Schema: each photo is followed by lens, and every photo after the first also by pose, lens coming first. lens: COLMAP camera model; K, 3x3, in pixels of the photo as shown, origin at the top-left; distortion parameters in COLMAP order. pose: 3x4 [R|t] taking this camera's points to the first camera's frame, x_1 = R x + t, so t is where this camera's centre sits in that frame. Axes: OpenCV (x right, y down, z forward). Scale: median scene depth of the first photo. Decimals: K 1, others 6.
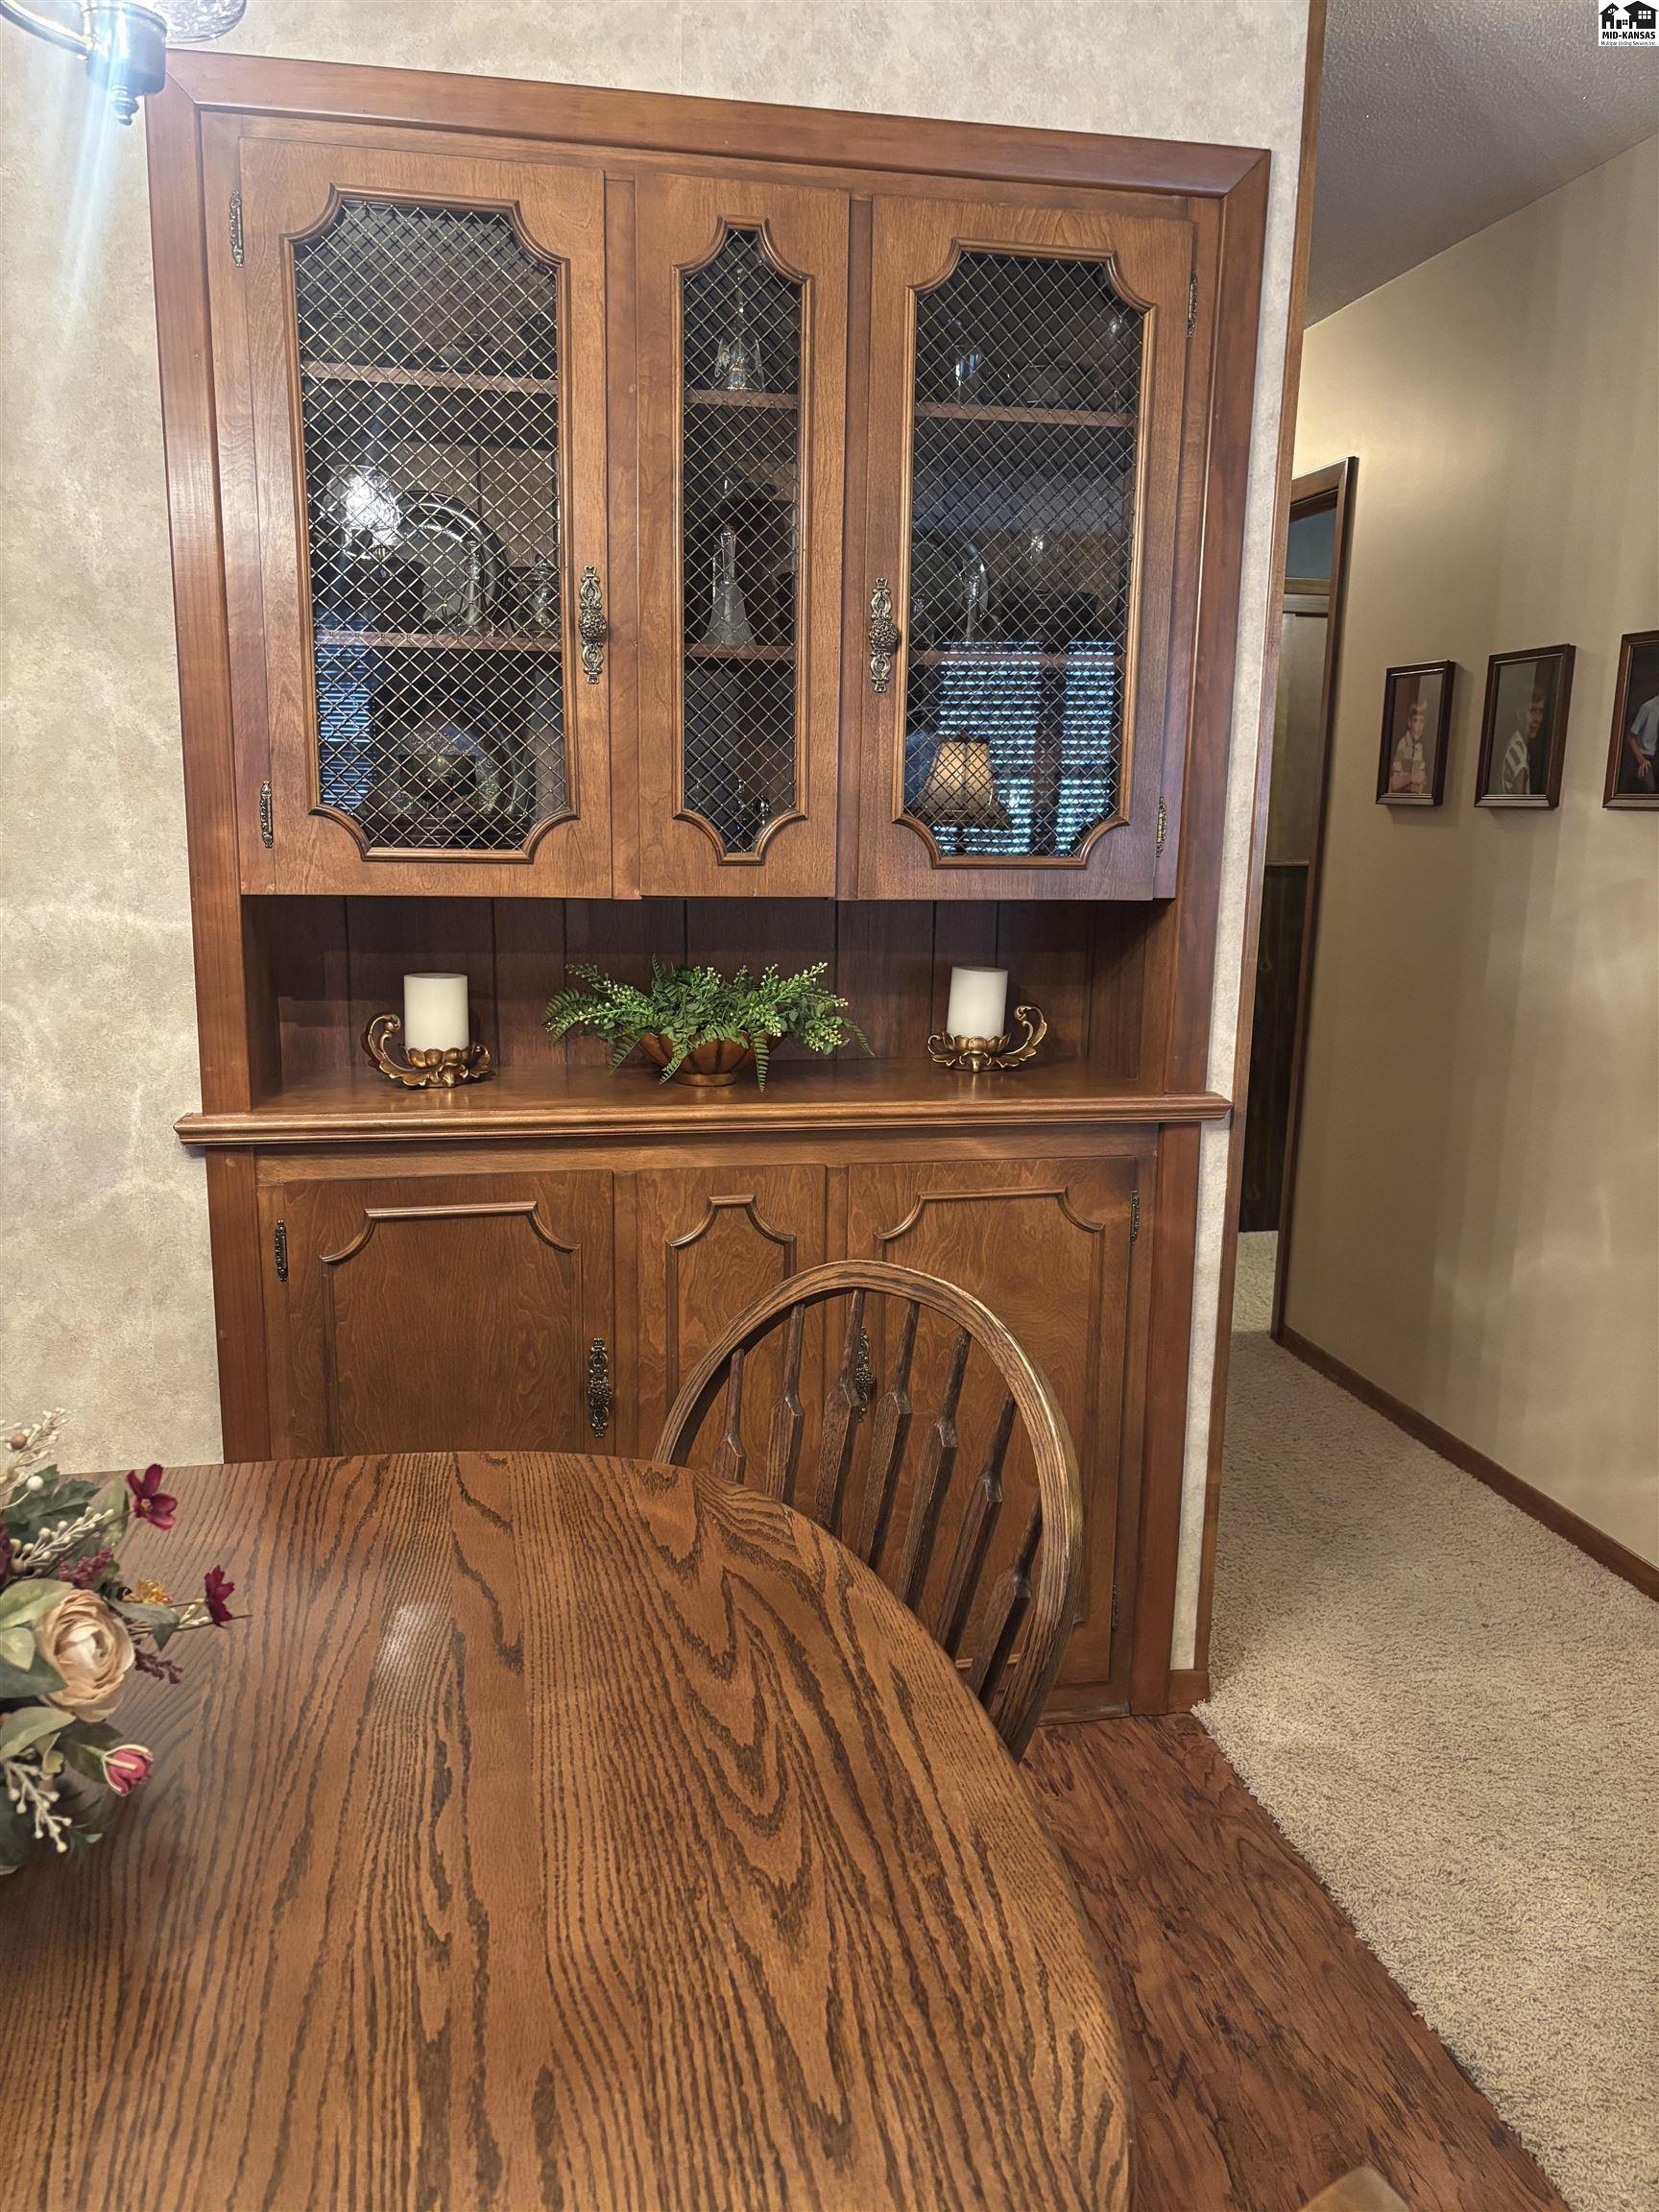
lens RADIAL K [[1687.8, 0, 838.3], [0, 1687.8, 1128.9], [0, 0, 1]] dist [0.032559, -0.011358]
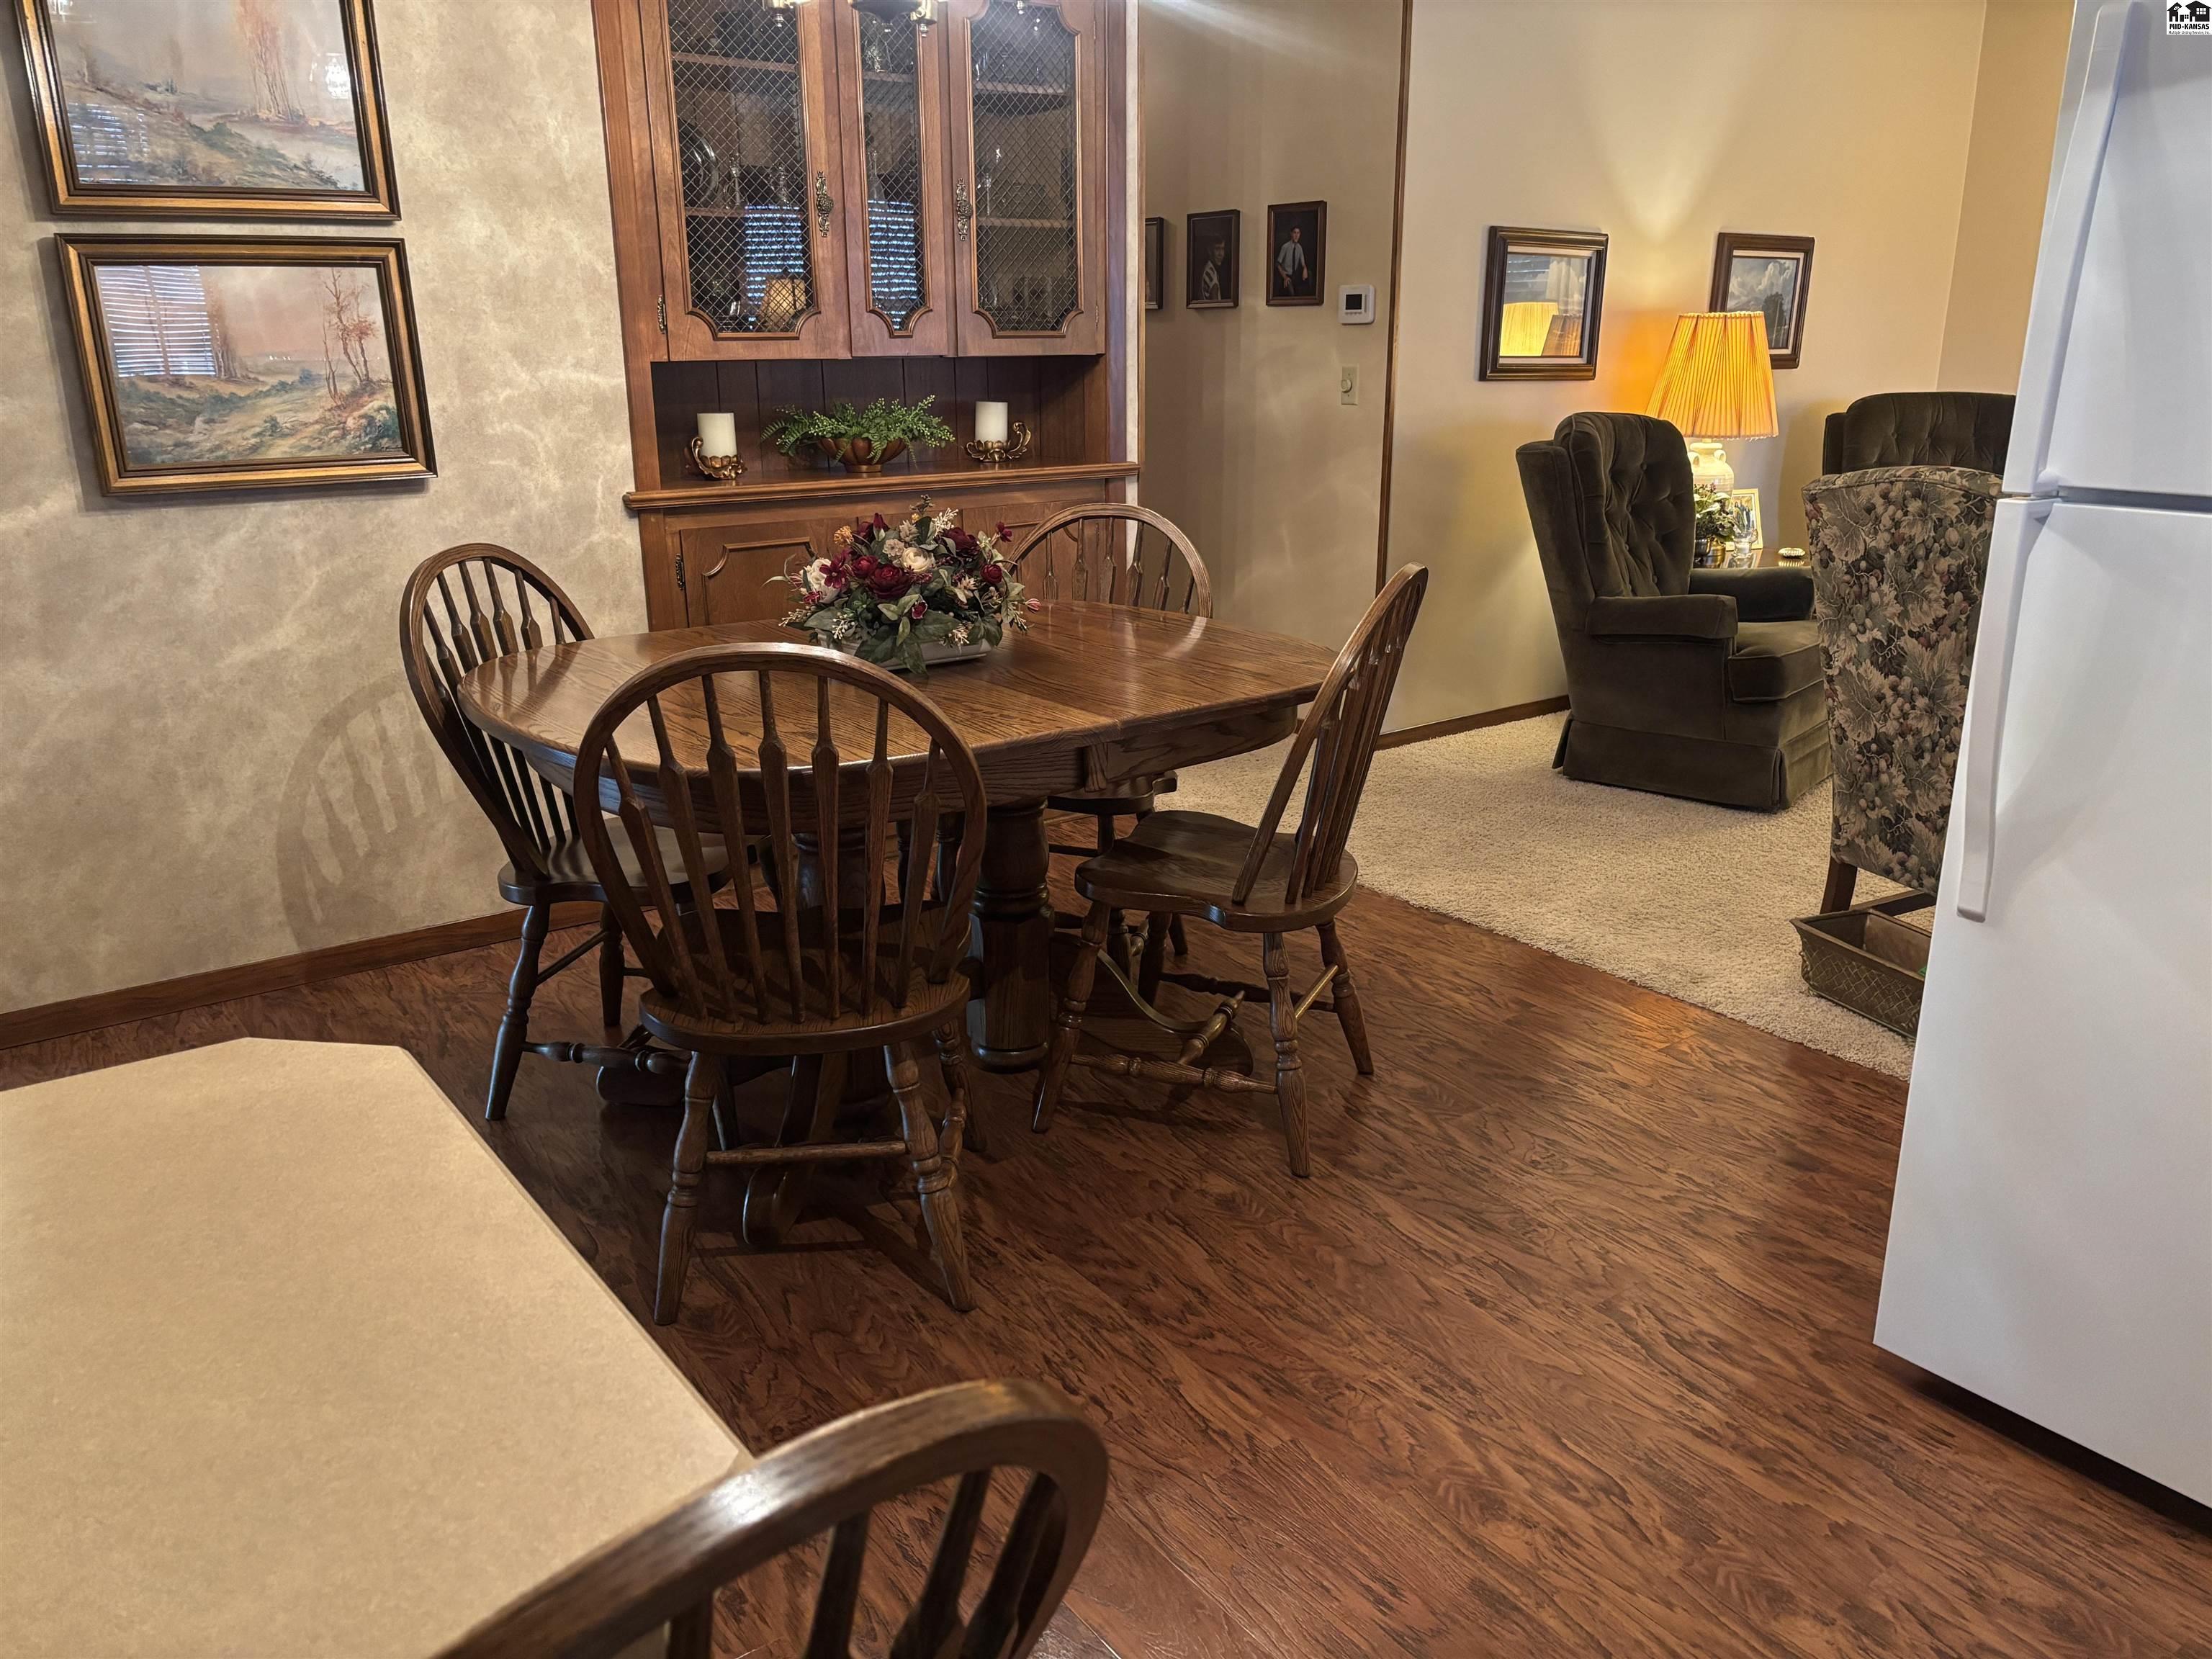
lens RADIAL K [[1687.8, 0, 1103.4], [0, 1687.8, 827.3], [0, 0, 1]] dist [0.032559, -0.011358]
pose [[0.908064, -0.141790, 0.394100, -0.660415], [0.106451, 0.988186, 0.110254, 0.187363], [-0.405077, -0.058165, 0.912430, -0.789213]]
